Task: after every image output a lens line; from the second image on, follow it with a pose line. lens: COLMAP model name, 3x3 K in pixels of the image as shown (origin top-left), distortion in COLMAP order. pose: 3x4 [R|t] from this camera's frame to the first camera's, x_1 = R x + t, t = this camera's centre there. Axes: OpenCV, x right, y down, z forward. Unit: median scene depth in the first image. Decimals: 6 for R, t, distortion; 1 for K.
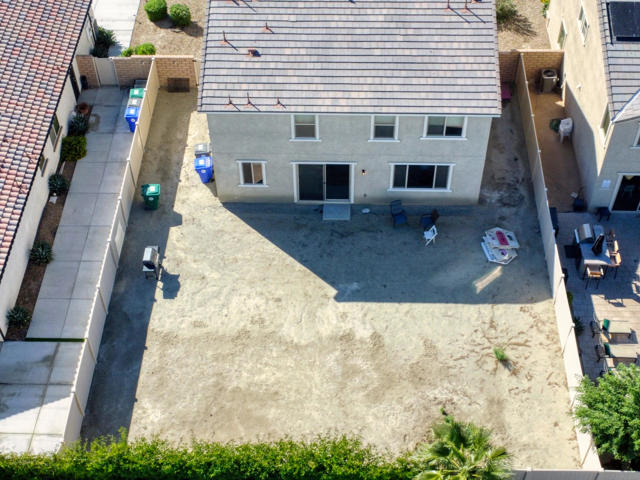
lens RADIAL K [[933.1, 0, 320.0], [0, 933.1, 240.0], [0, 0, 1]] dist [-0.036789, 0.027814]
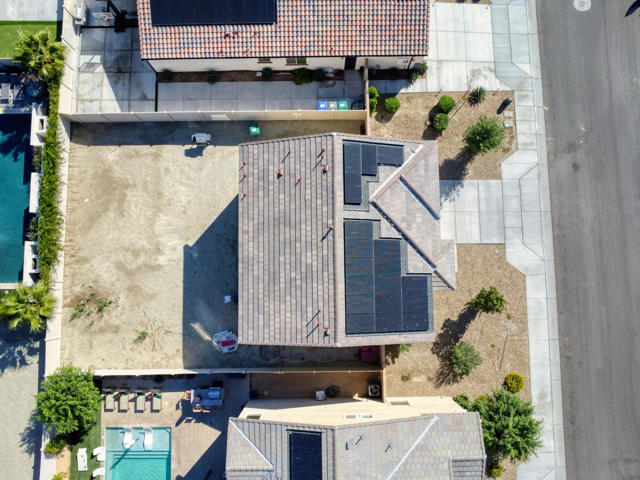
lens RADIAL K [[465.4, 0, 320.0], [0, 465.4, 240.0], [0, 0, 1]] dist [-0.031481, 0.002109]
pose [[0.042307, 0.995148, -0.088824, 0.097883], [-0.756043, 0.090007, 0.648303, -0.706147], [0.653153, 0.039727, 0.756183, 0.499851]]
